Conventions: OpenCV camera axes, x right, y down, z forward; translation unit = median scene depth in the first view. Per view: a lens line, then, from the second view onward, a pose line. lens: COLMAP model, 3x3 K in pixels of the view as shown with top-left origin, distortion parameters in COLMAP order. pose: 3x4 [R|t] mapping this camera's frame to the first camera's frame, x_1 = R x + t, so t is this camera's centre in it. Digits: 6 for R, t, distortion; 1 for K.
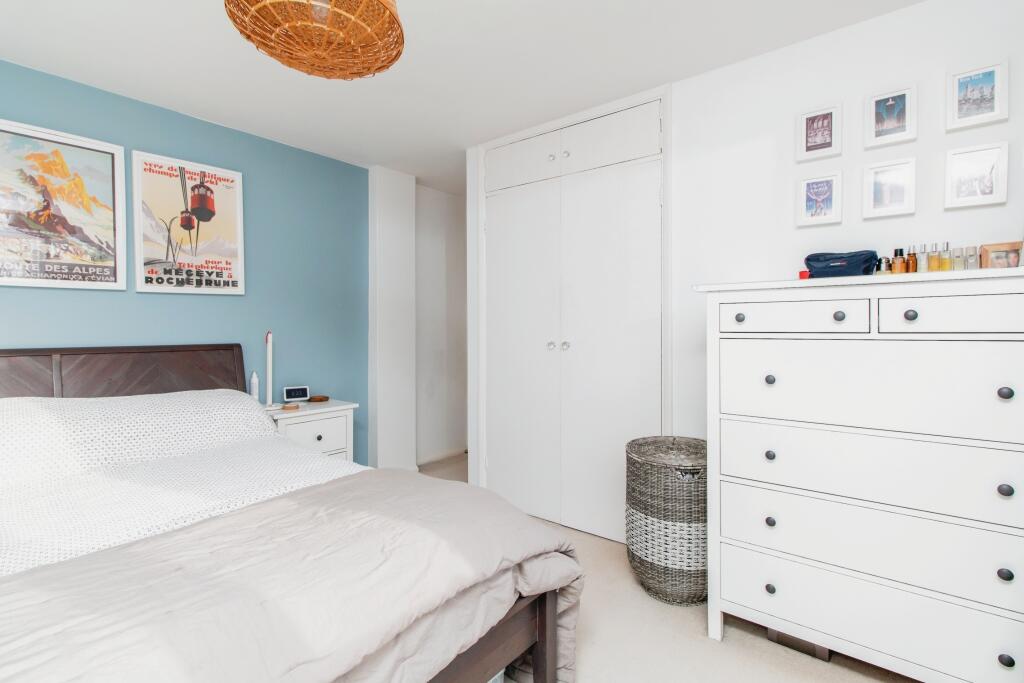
lens RADIAL K [[487.6, 0, 512.5], [0, 487.6, 338.3], [0, 0, 1]] dist [-0.001766, 0.000666]
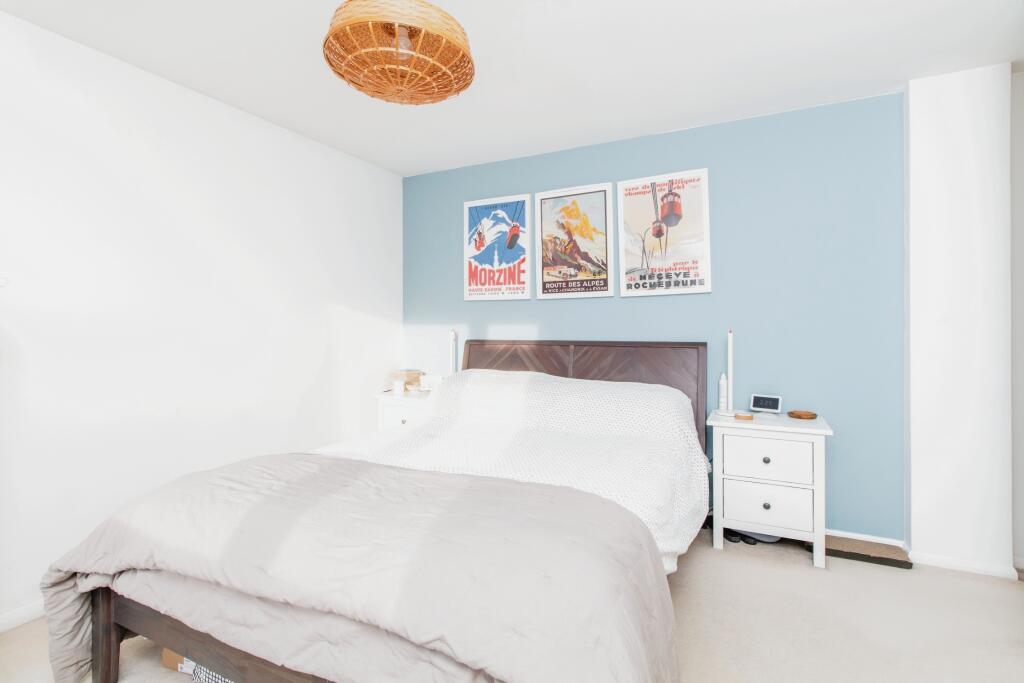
lens RADIAL K [[487.6, 0, 511.2], [0, 487.6, 331.7], [0, 0, 1]] dist [-0.001766, 0.000666]
pose [[0.212281, 0.009904, -0.977158, 0.349506], [-0.018773, 0.999805, 0.006056, -0.010221], [0.977028, 0.017058, 0.212426, 0.453171]]
